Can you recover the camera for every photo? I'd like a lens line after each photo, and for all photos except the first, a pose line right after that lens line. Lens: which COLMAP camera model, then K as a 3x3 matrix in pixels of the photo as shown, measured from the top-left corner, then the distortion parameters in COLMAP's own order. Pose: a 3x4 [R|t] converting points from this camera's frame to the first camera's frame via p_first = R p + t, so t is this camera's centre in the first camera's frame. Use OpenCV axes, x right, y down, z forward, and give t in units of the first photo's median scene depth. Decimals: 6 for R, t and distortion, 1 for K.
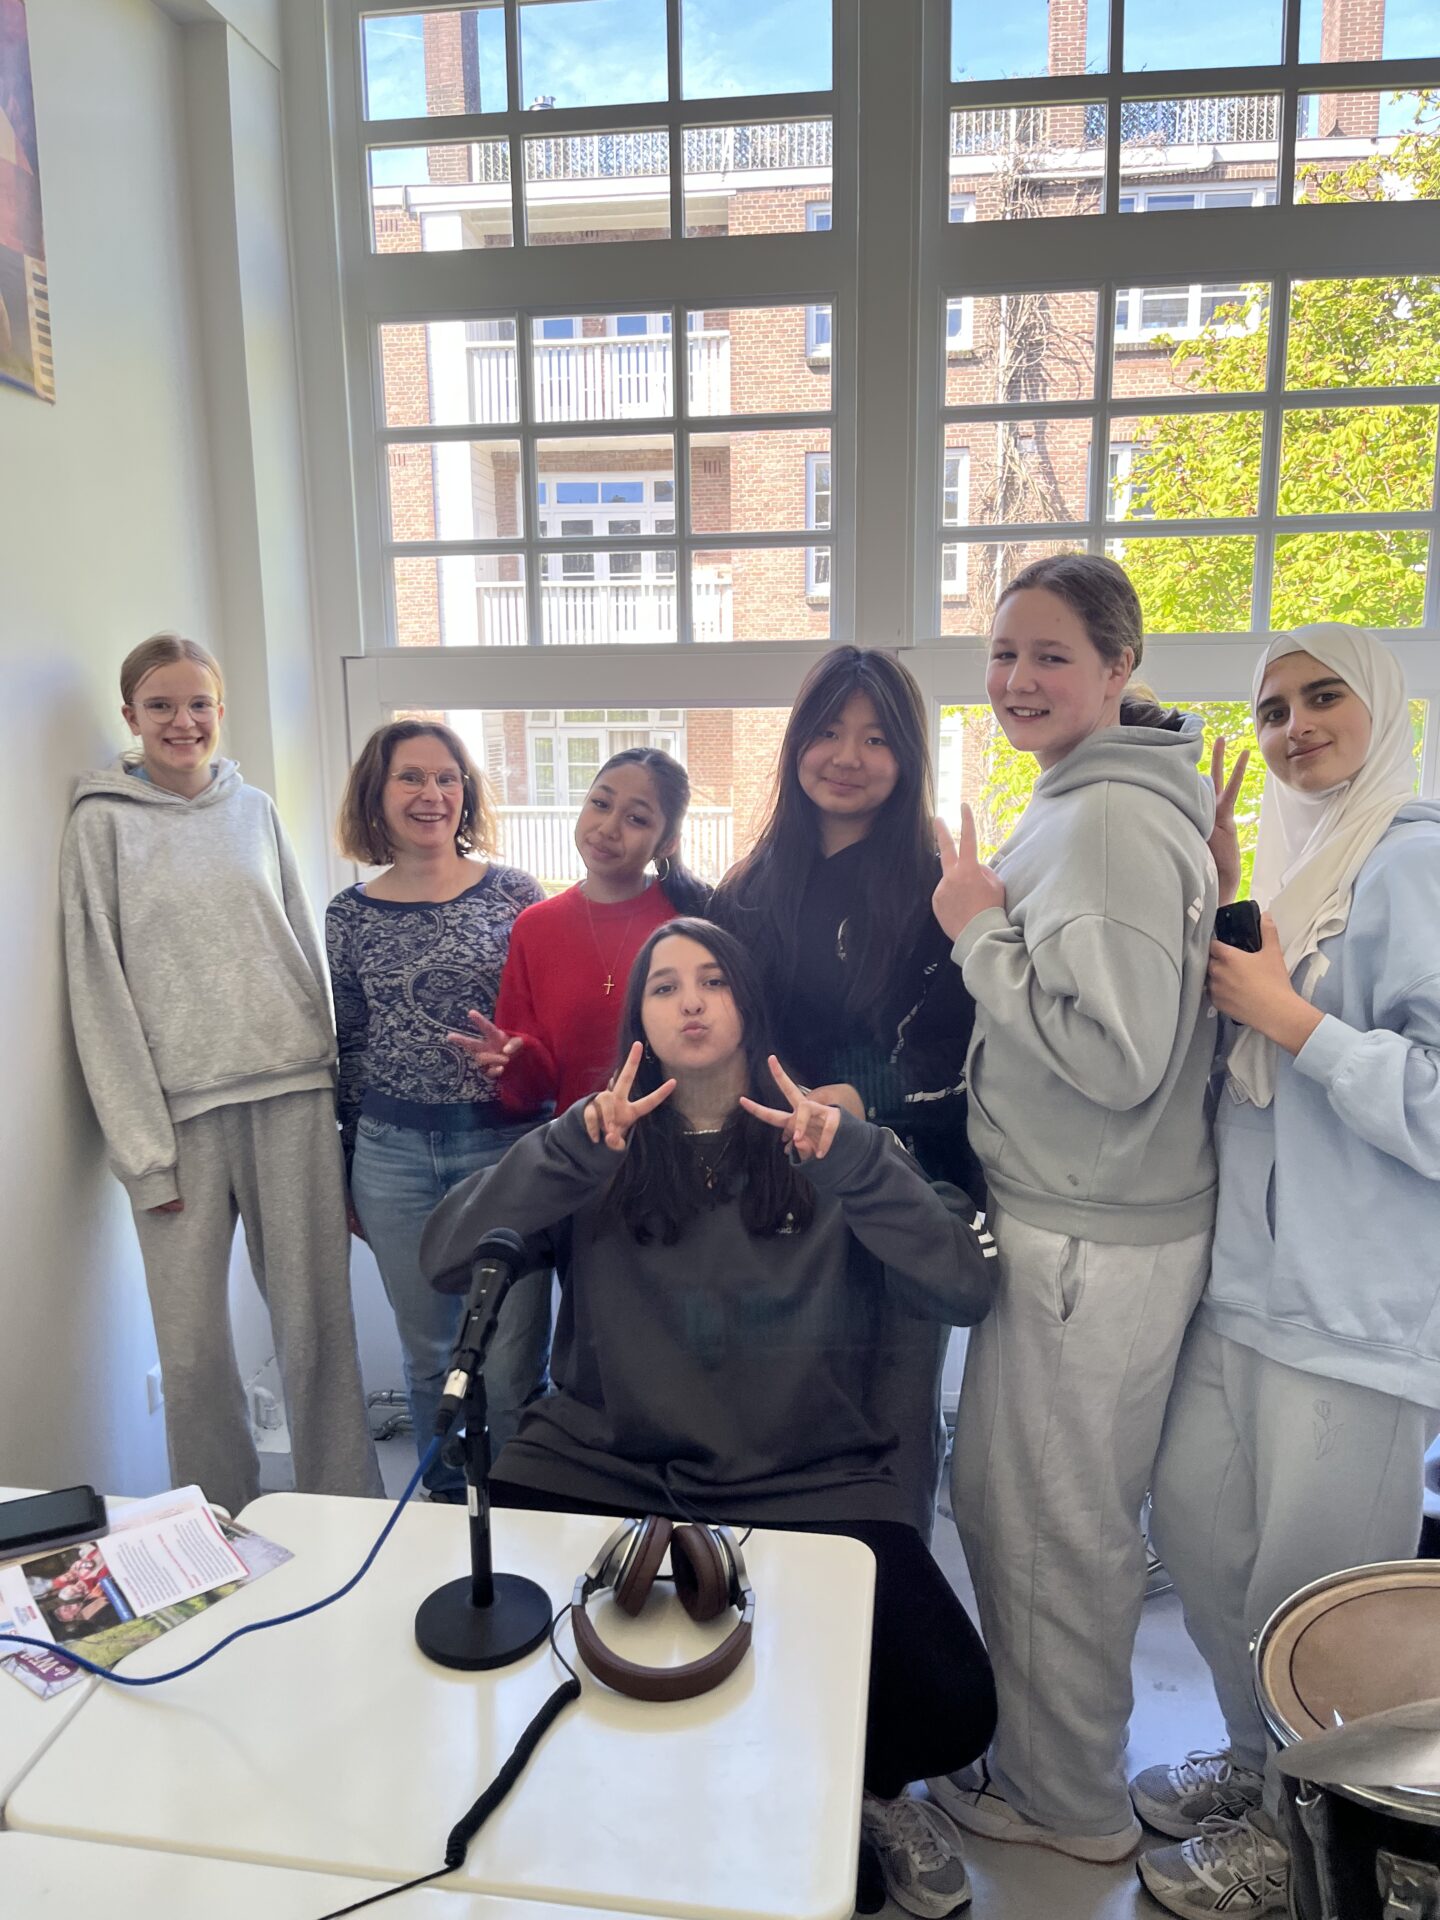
lens RADIAL K [[1471.2, 0, 708.9], [0, 1471.2, 963.3], [0, 0, 1]] dist [0.054775, -0.081497]
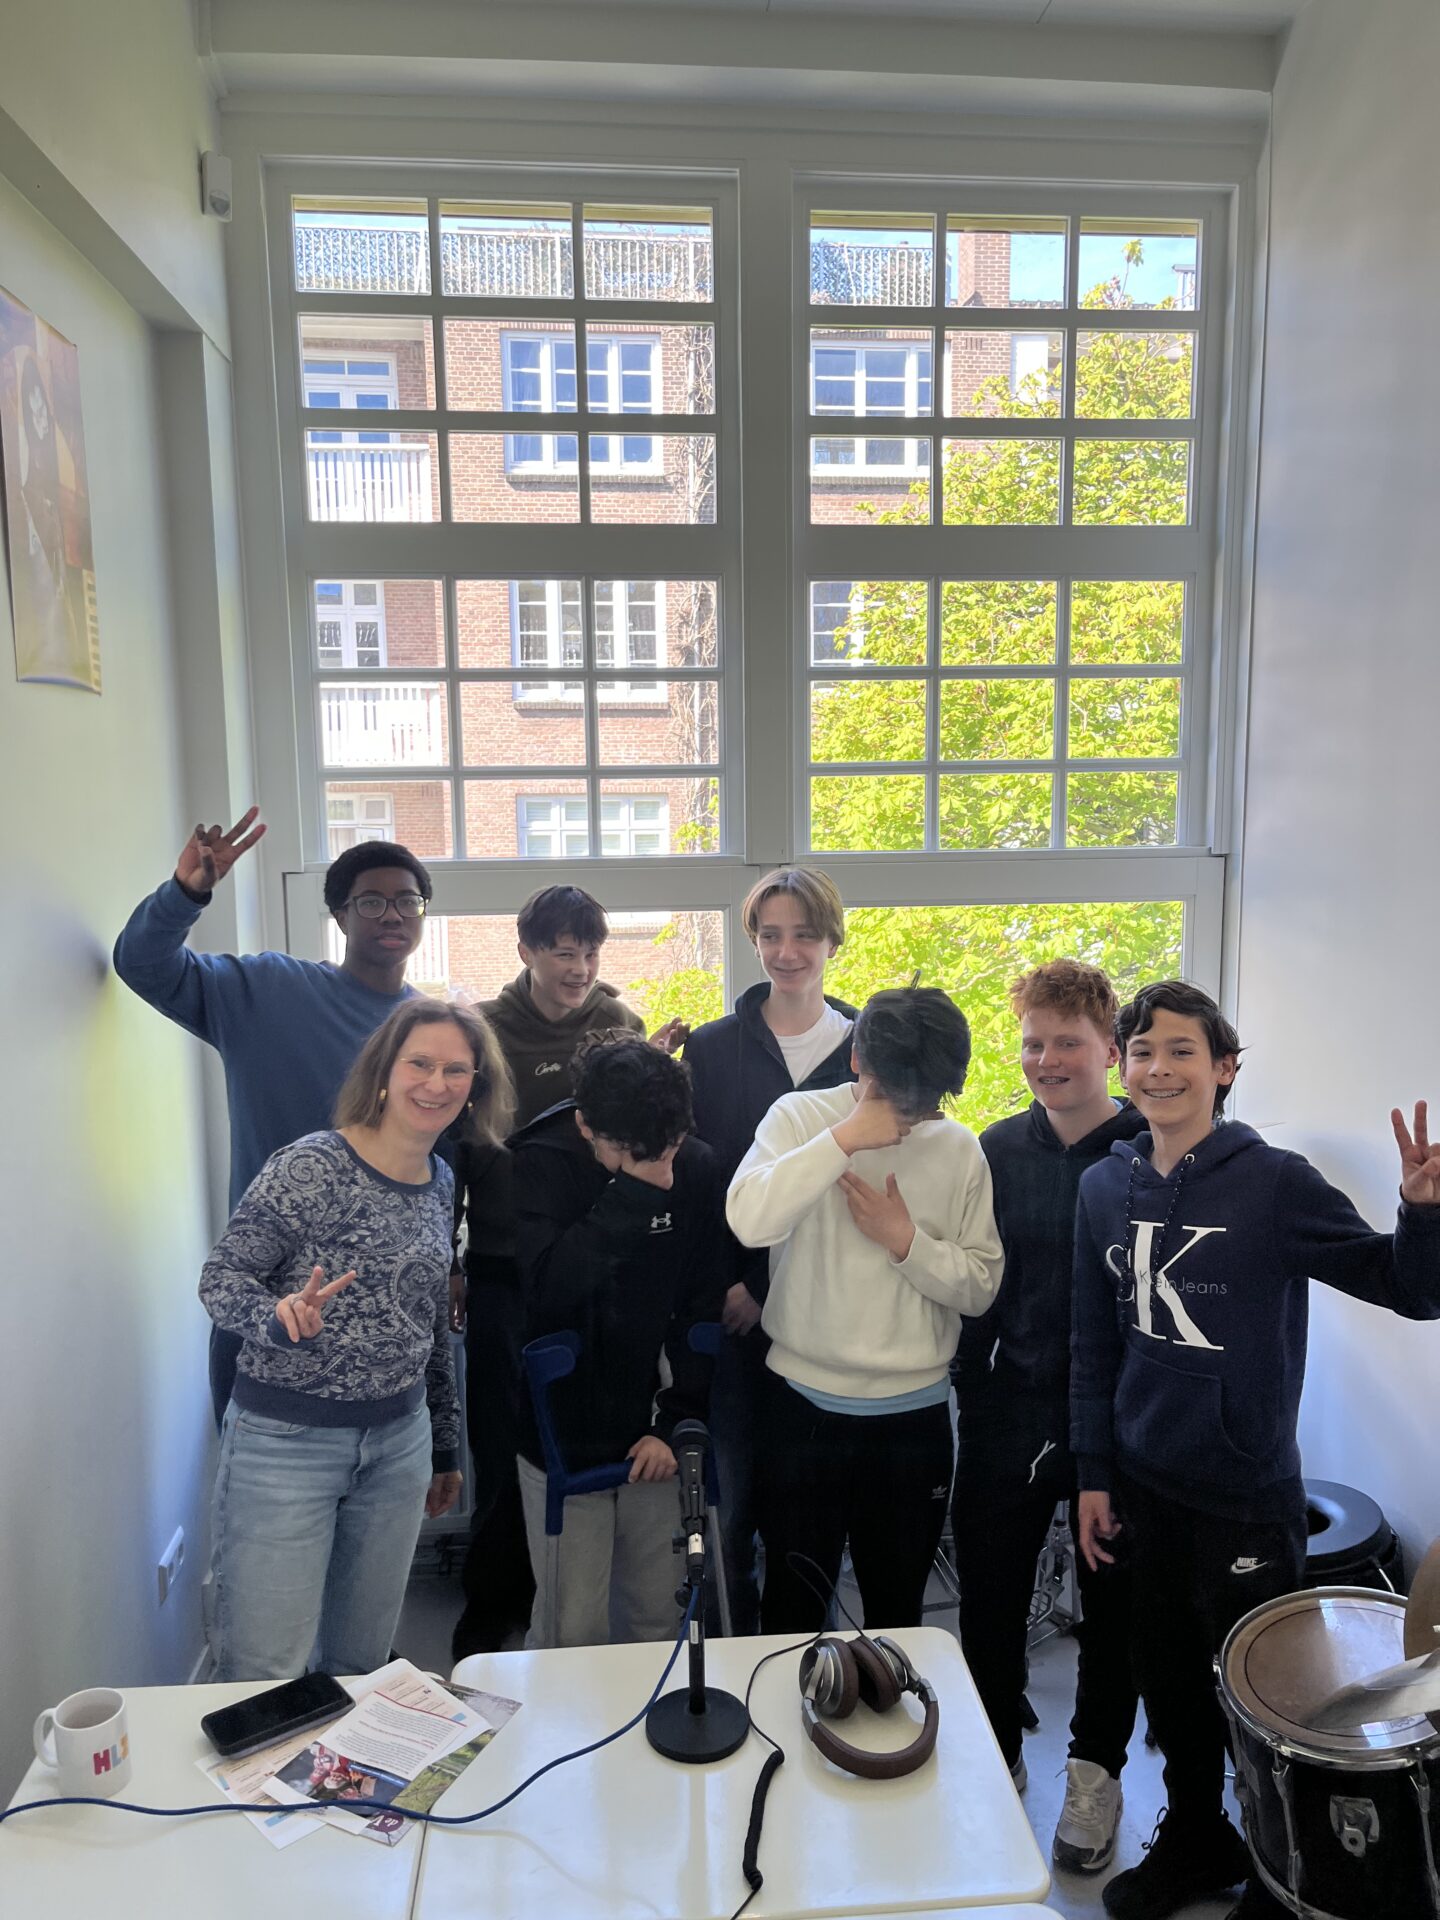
lens RADIAL K [[1471.2, 0, 739.8], [0, 1471.2, 957.9], [0, 0, 1]] dist [0.054775, -0.081497]
pose [[0.971034, -0.030239, 0.237021, -0.185222], [0.043054, 0.997867, -0.049078, -0.077786], [-0.235031, 0.057862, 0.970264, -0.144069]]
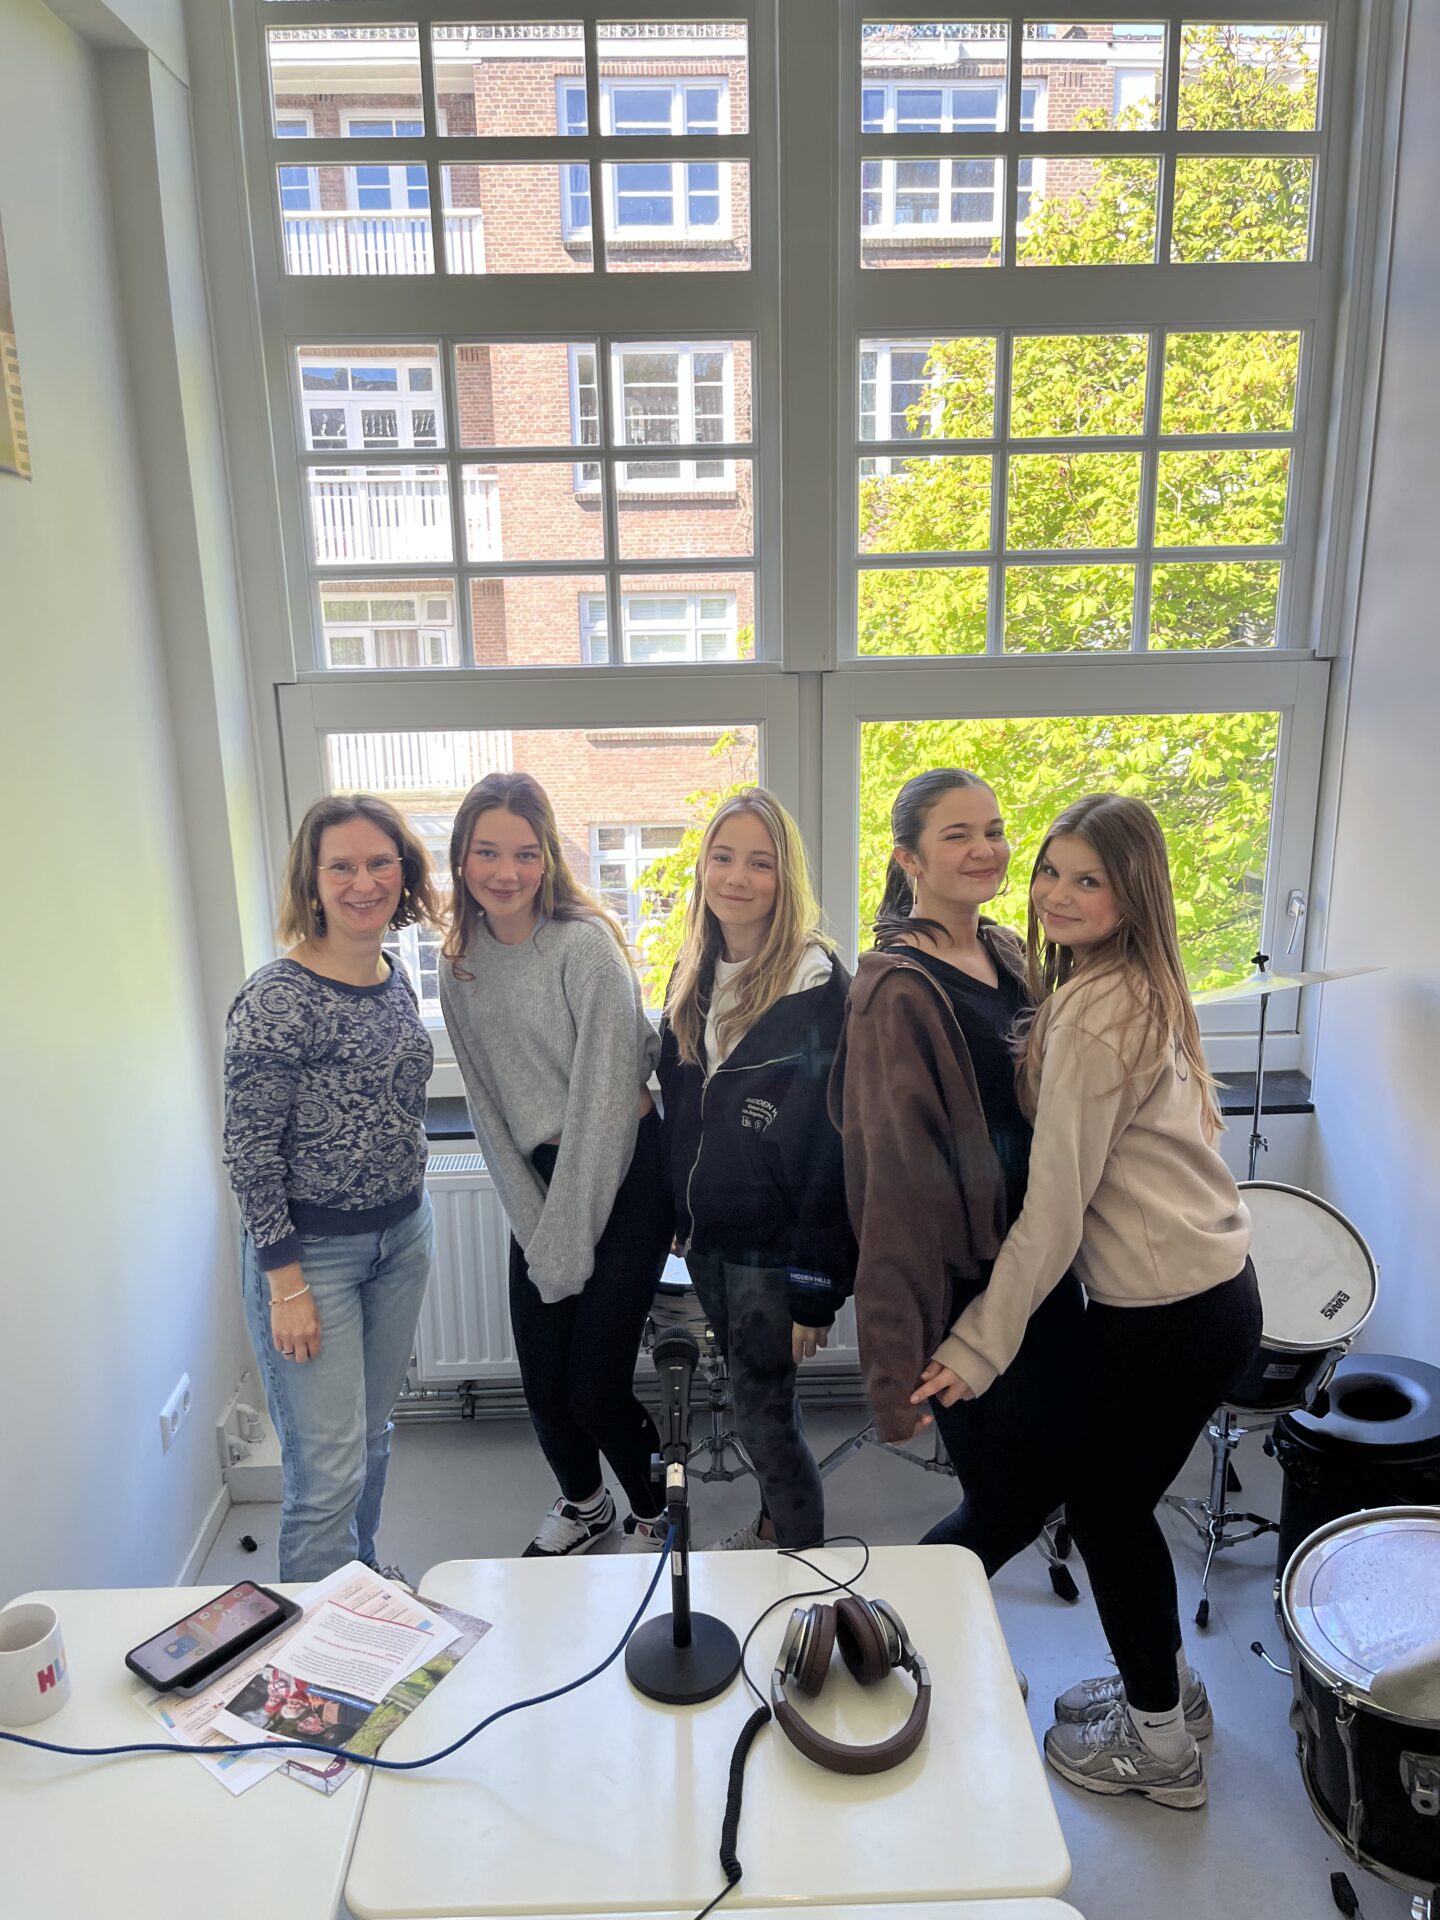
lens RADIAL K [[1471.2, 0, 728.0], [0, 1471.2, 957.7], [0, 0, 1]] dist [0.054775, -0.081497]
pose [[0.983360, -0.053191, 0.173707, -0.133063], [0.039639, 0.995960, 0.080575, -0.093310], [-0.177291, -0.072348, 0.981496, -0.051885]]
